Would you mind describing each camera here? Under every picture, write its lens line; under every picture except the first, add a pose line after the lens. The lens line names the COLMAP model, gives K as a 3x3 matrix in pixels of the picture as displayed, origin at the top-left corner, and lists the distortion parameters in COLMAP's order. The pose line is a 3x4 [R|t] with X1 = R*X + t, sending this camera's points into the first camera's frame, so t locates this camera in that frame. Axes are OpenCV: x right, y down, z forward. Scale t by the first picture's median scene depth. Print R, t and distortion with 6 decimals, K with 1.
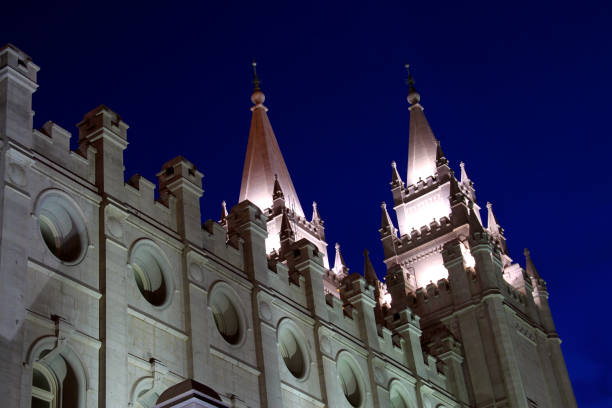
lens RADIAL K [[1105.7, 0, 307.6], [0, 1105.7, 211.6], [0, 0, 1]] dist [0.216575, 0.374985]
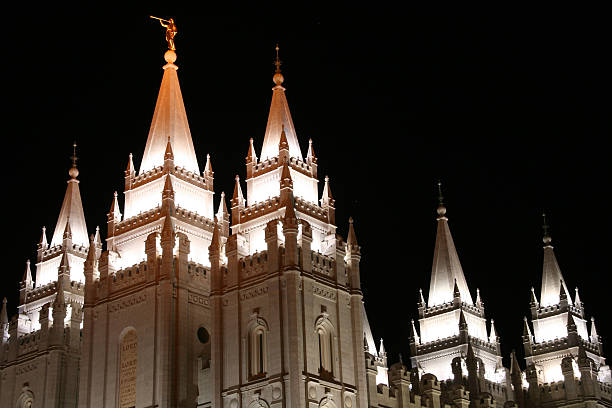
lens RADIAL K [[1105.7, 0, 307.6], [0, 1105.7, 211.6], [0, 0, 1]] dist [0.216575, 0.374985]
pose [[0.994525, 0.033559, -0.098966, -0.092193], [-0.015333, 0.983644, 0.179469, -0.446370], [0.103370, -0.176969, 0.978773, -0.617413]]
